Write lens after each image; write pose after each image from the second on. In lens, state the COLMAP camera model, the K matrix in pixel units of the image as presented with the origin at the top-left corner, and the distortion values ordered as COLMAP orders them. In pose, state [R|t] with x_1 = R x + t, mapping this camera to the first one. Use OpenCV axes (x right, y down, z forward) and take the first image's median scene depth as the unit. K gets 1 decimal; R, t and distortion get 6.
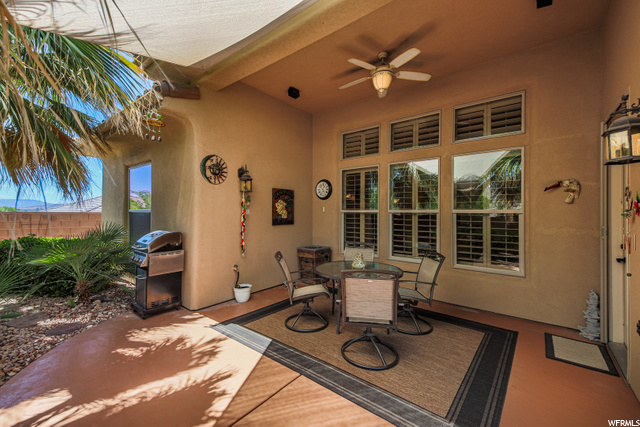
lens RADIAL K [[262.7, 0, 318.9], [0, 262.7, 211.3], [0, 0, 1]] dist [0.019523, -0.000438]
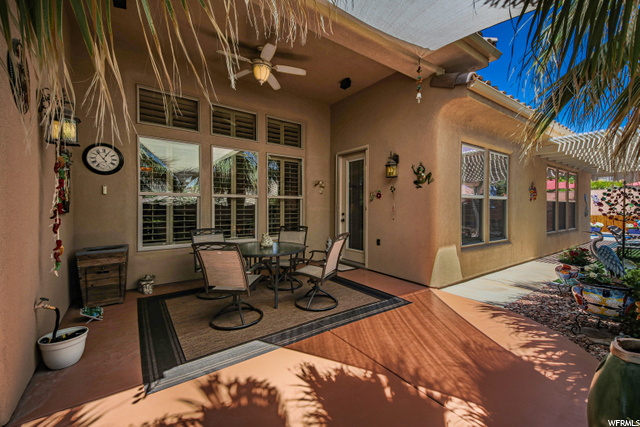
lens RADIAL K [[262.7, 0, 319.0], [0, 262.7, 210.2], [0, 0, 1]] dist [0.019523, -0.000438]
pose [[0.269807, -0.024513, 0.962602, -0.974035], [-0.015506, 0.999436, 0.029798, 0.036633], [-0.962790, -0.022965, 0.269275, 0.600159]]
